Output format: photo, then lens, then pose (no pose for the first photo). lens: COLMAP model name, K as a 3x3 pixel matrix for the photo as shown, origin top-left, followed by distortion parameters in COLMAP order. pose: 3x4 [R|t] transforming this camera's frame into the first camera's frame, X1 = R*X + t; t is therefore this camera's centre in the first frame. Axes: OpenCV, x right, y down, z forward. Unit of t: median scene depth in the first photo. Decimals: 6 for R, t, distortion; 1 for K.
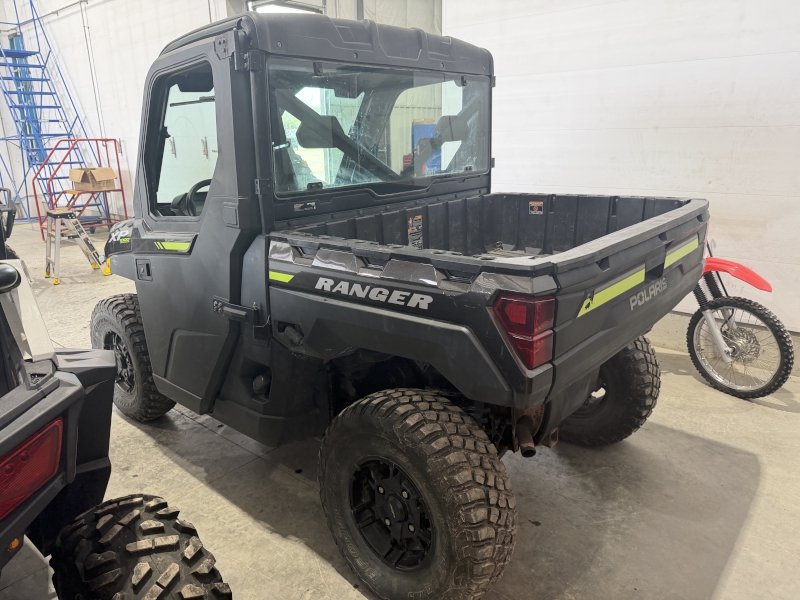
lens RADIAL K [[561.9, 0, 395.2], [0, 561.9, 300.0], [0, 0, 1]] dist [0.092455, -0.157122]
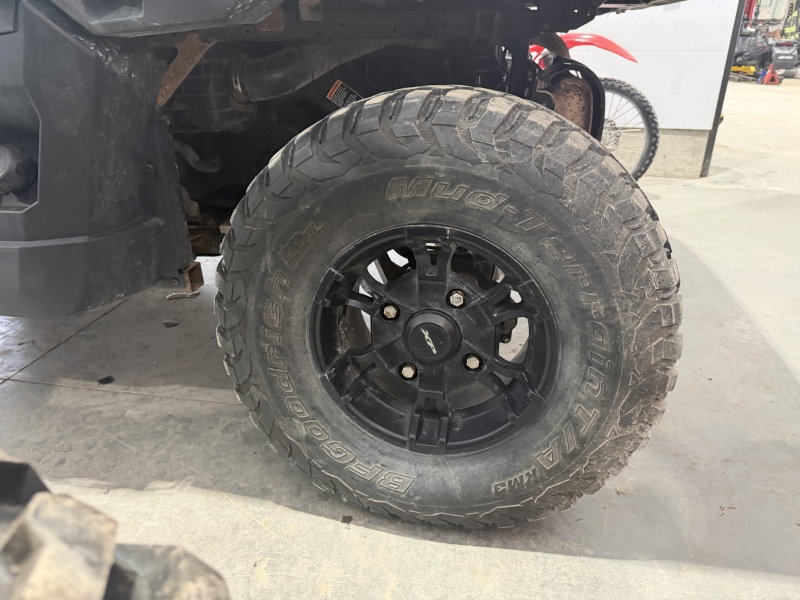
lens RADIAL K [[561.9, 0, 395.2], [0, 561.9, 300.0], [0, 0, 1]] dist [0.092455, -0.157122]
pose [[0.866869, -0.187849, 0.461791, -0.226224], [0.125875, 0.978754, 0.161850, 0.238934], [-0.482383, -0.082175, 0.872097, 0.560681]]
